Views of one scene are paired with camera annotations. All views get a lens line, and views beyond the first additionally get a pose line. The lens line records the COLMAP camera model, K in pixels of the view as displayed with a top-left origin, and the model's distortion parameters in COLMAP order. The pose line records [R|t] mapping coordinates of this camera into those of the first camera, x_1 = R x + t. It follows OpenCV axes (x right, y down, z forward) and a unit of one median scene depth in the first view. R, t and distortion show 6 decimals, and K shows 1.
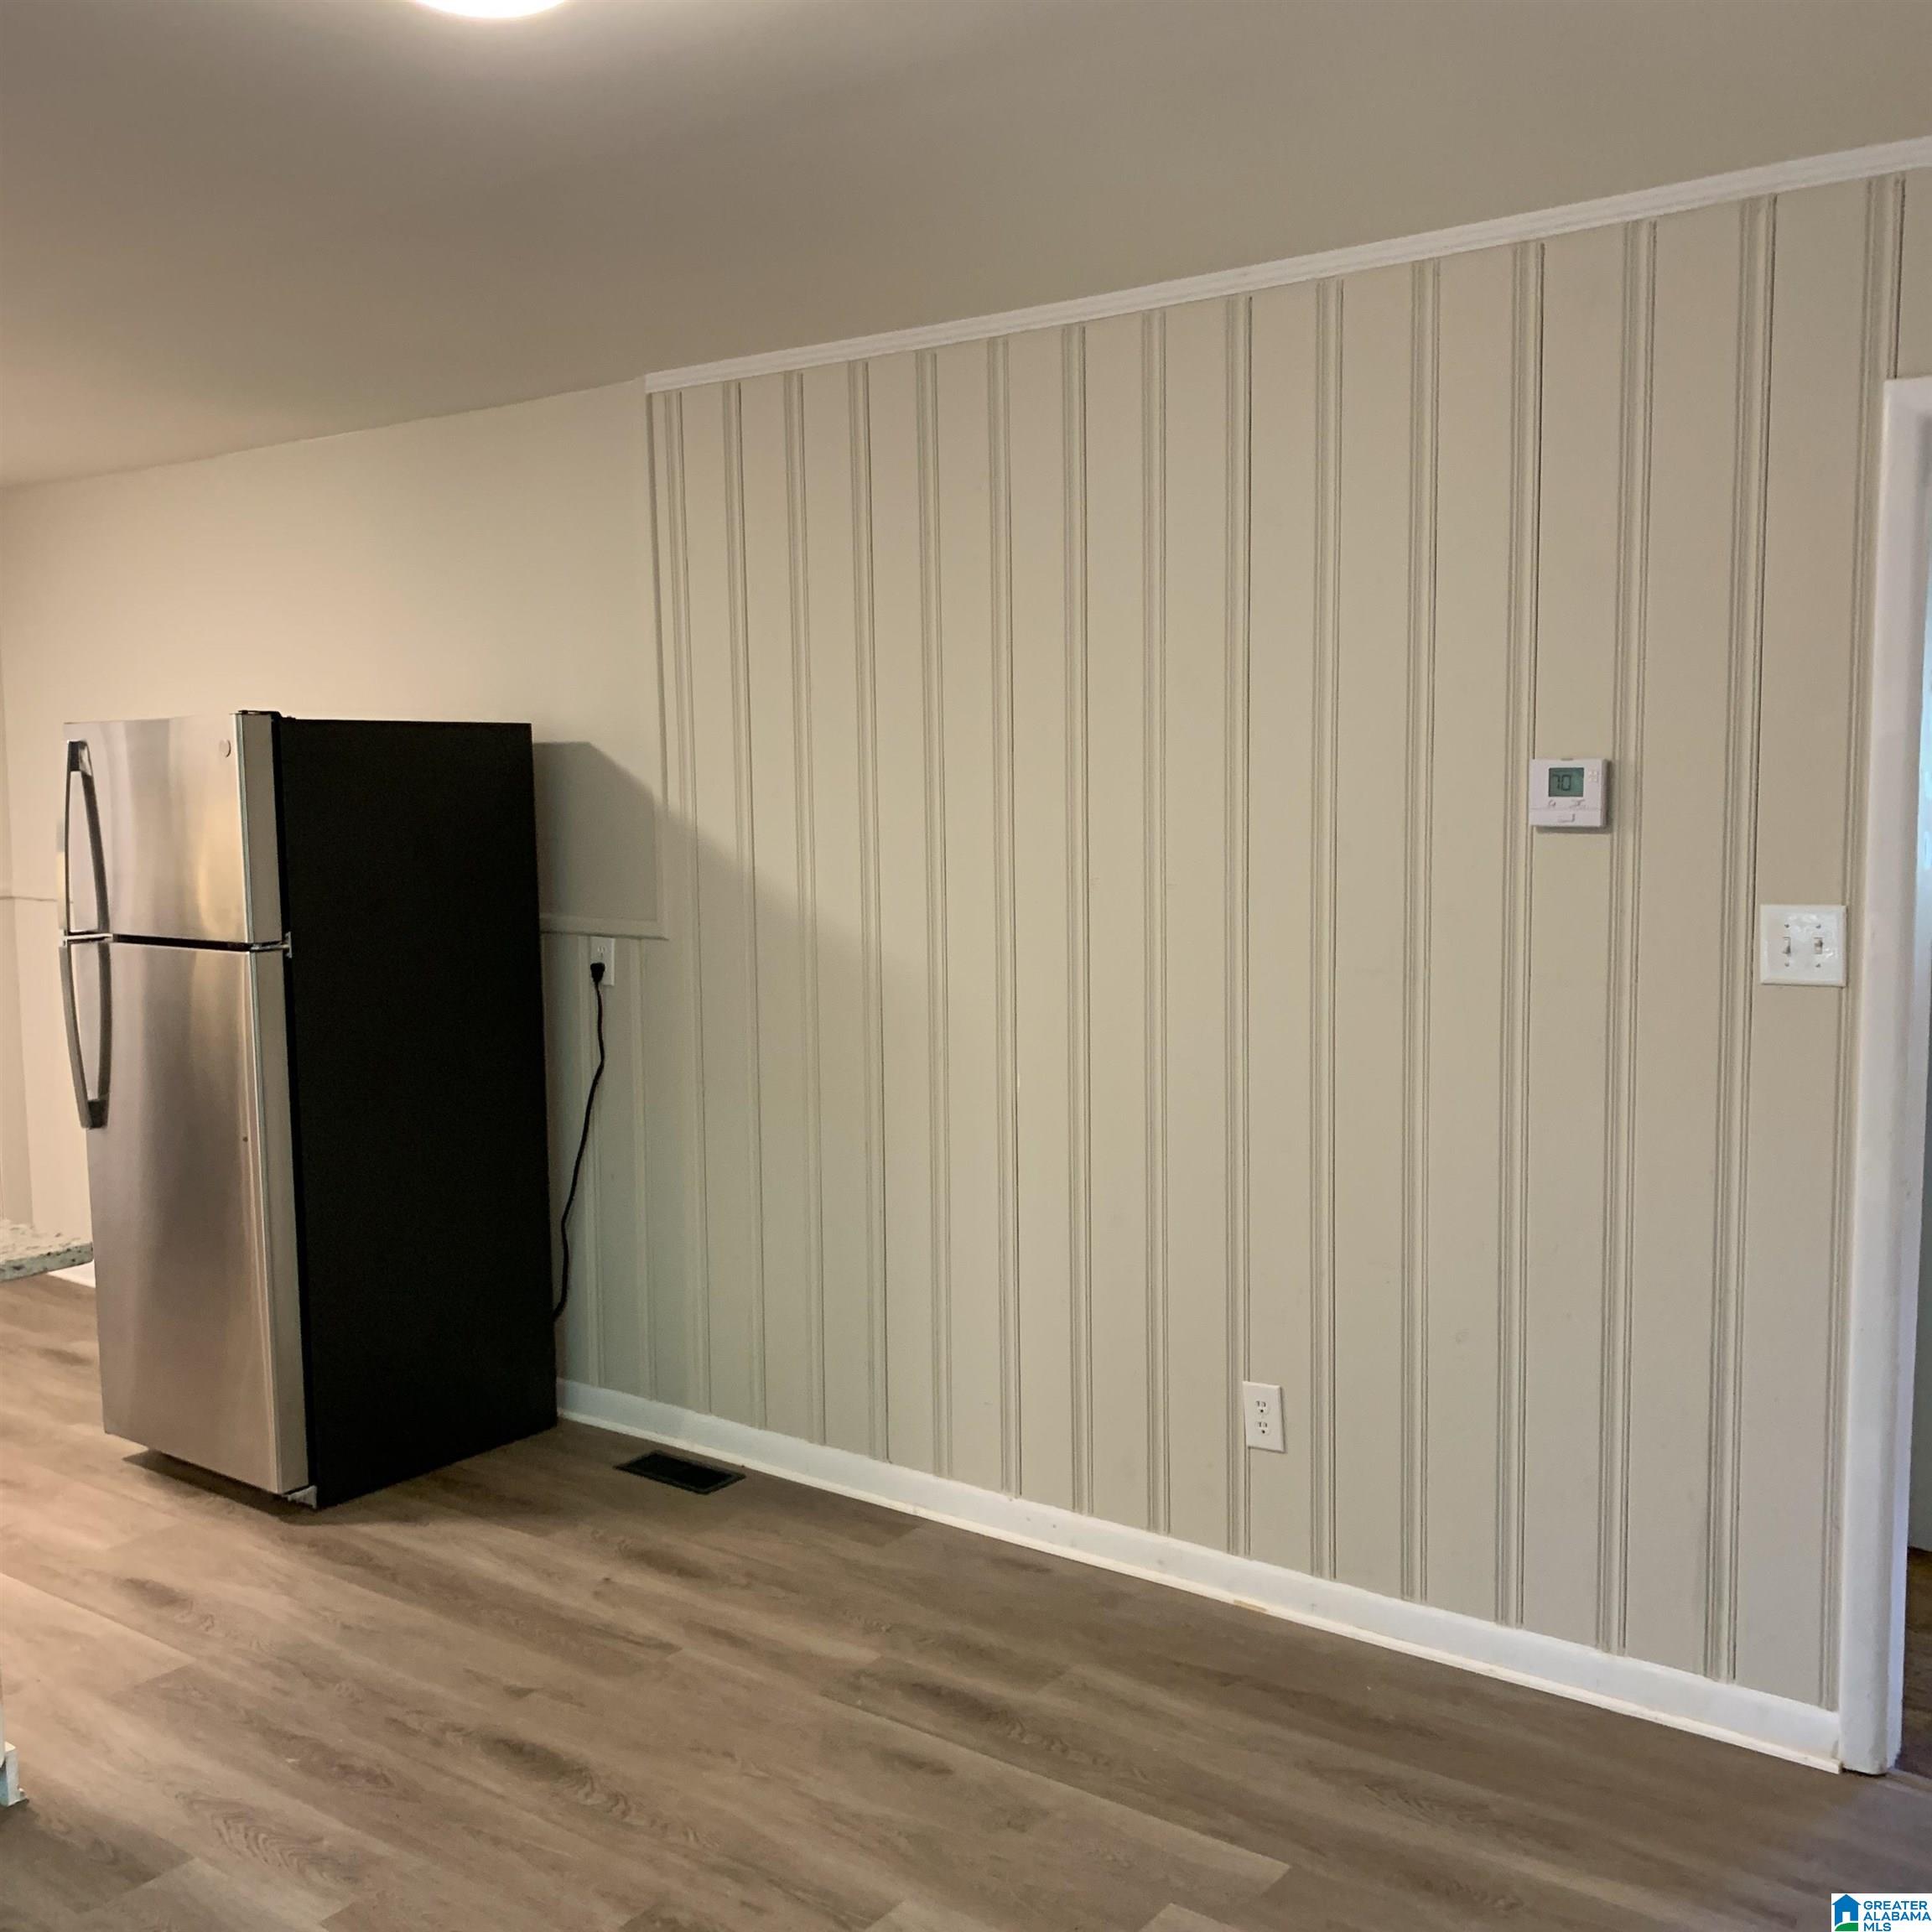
lens RADIAL K [[1945.0, 0, 960.2], [0, 1945.0, 960.1], [0, 0, 1]] dist [0.110565, -0.284556]
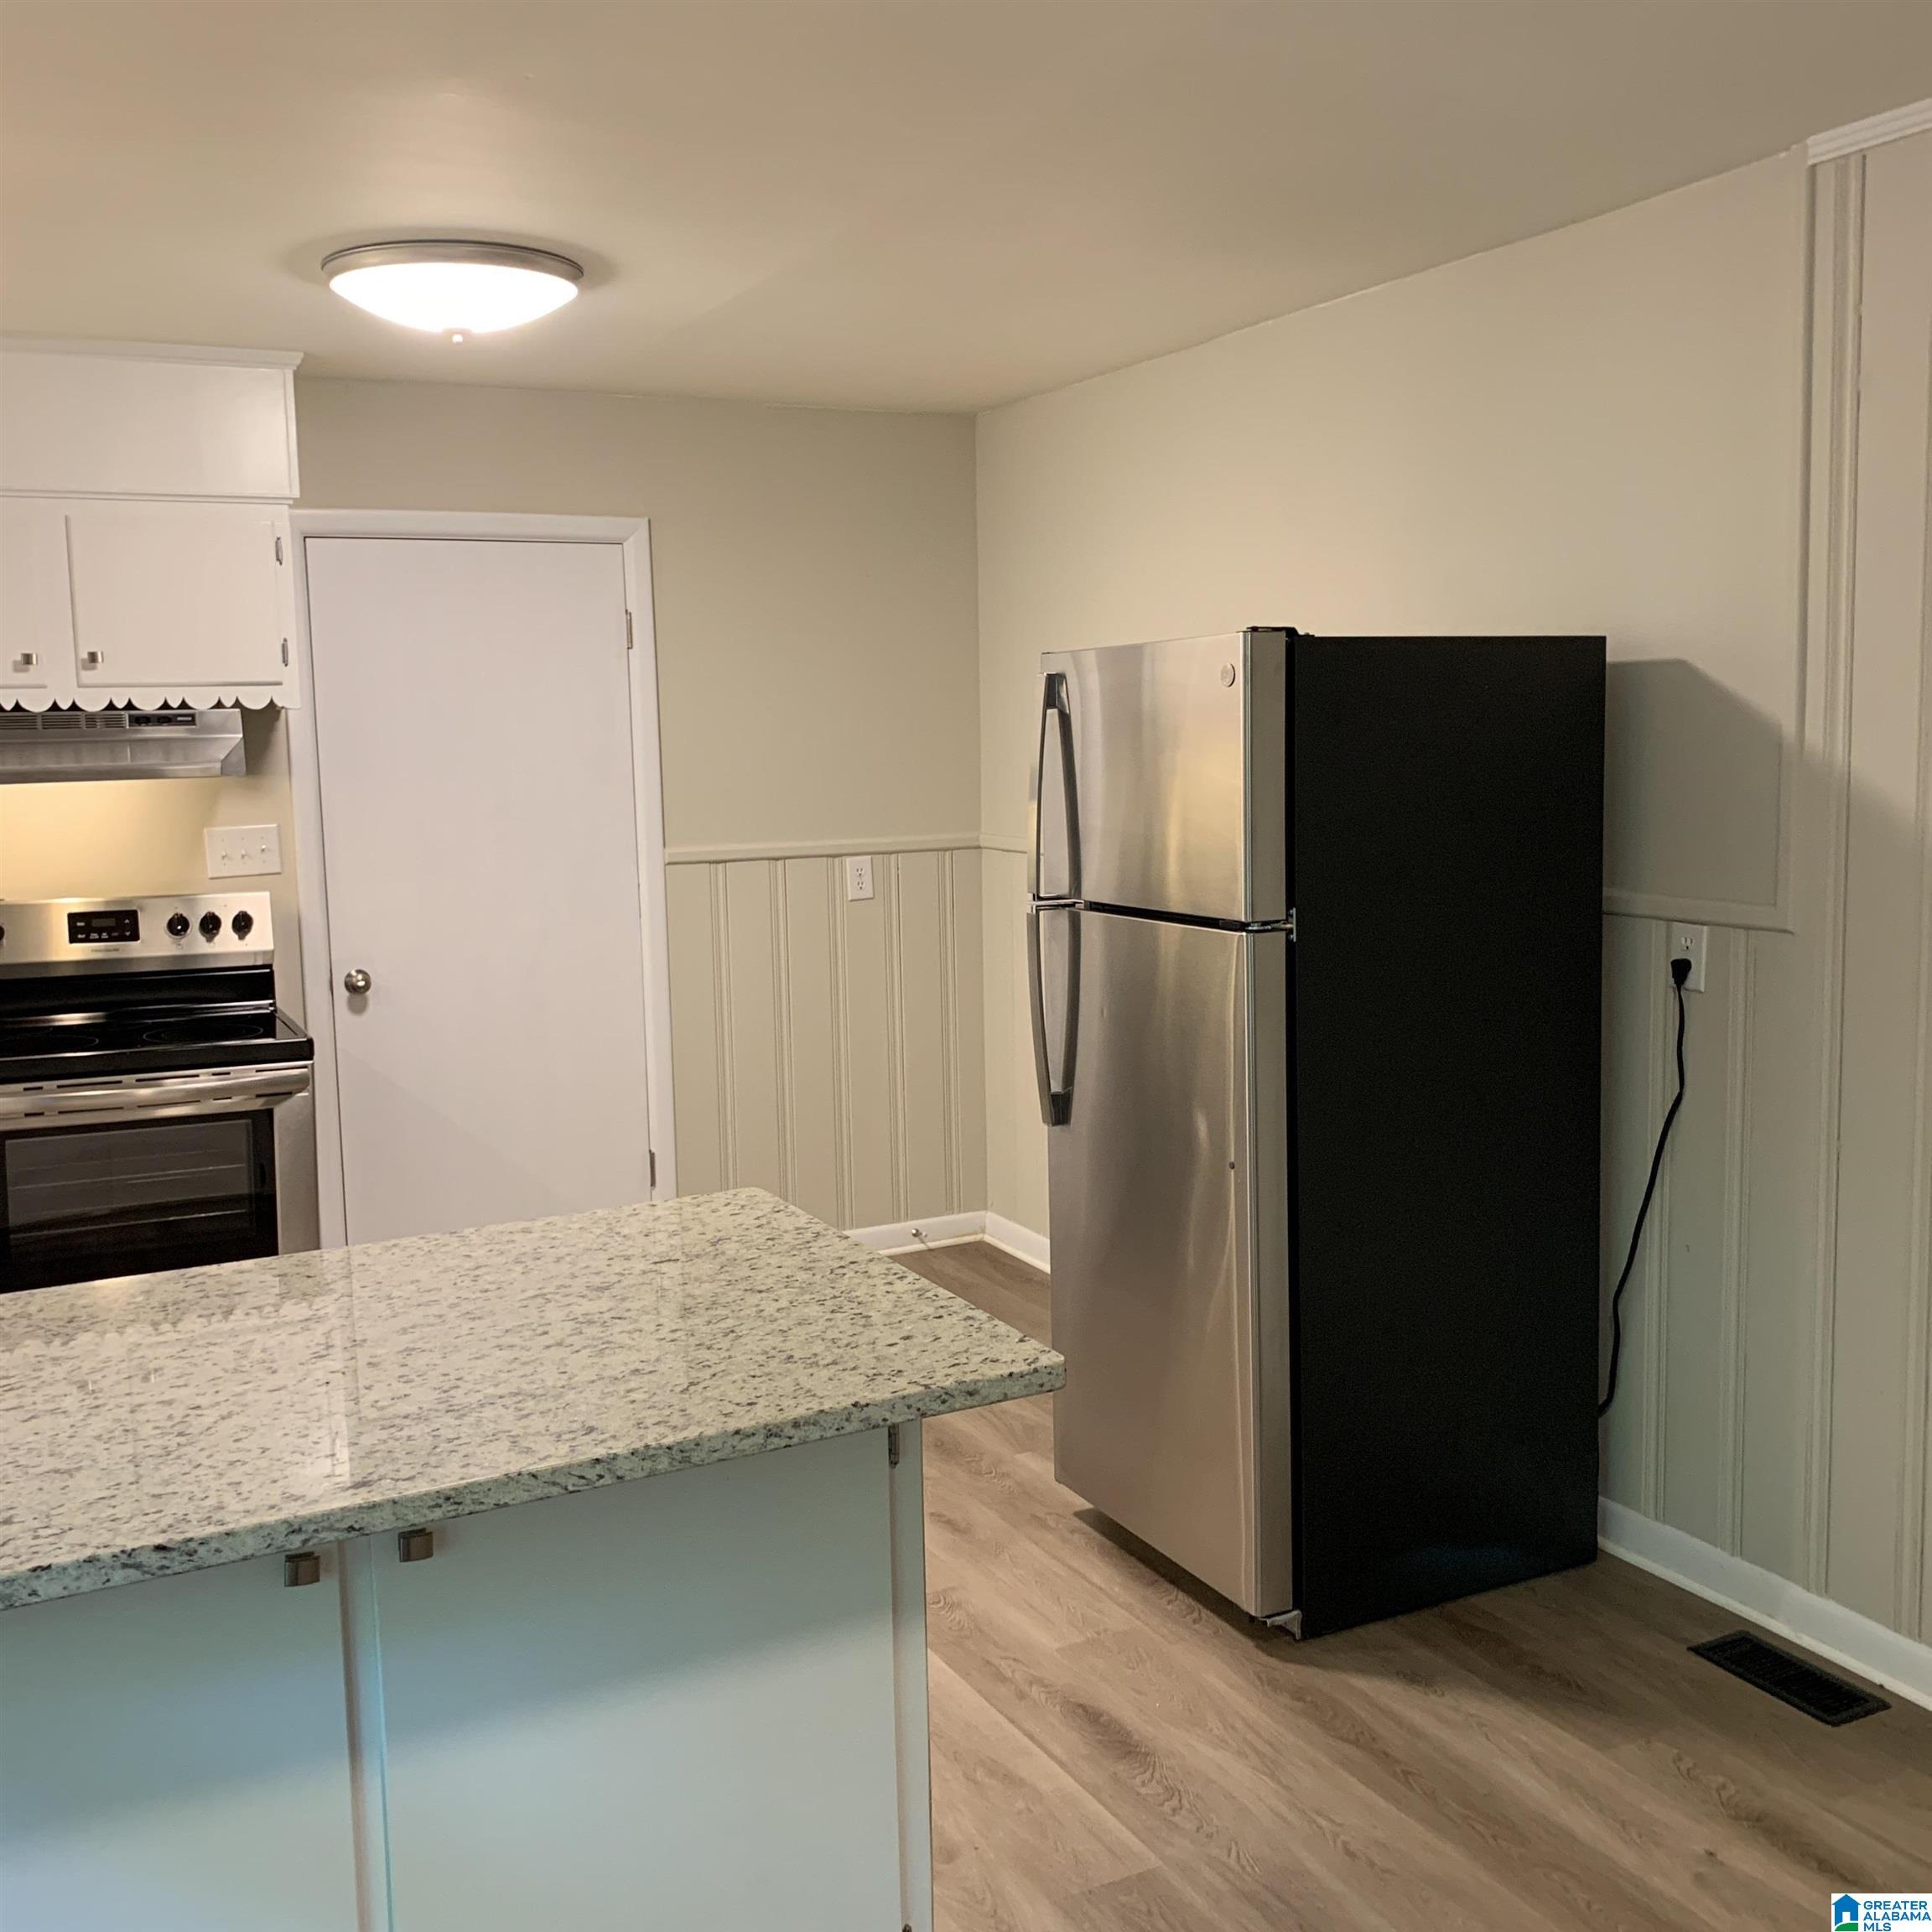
lens RADIAL K [[1945.0, 0, 960.2], [0, 1945.0, 960.1], [0, 0, 1]] dist [0.110565, -0.284556]
pose [[0.896462, 0.046692, -0.440653, -0.111745], [-0.034666, 0.998775, 0.035308, -0.016110], [0.441762, -0.016377, 0.896983, 0.229192]]
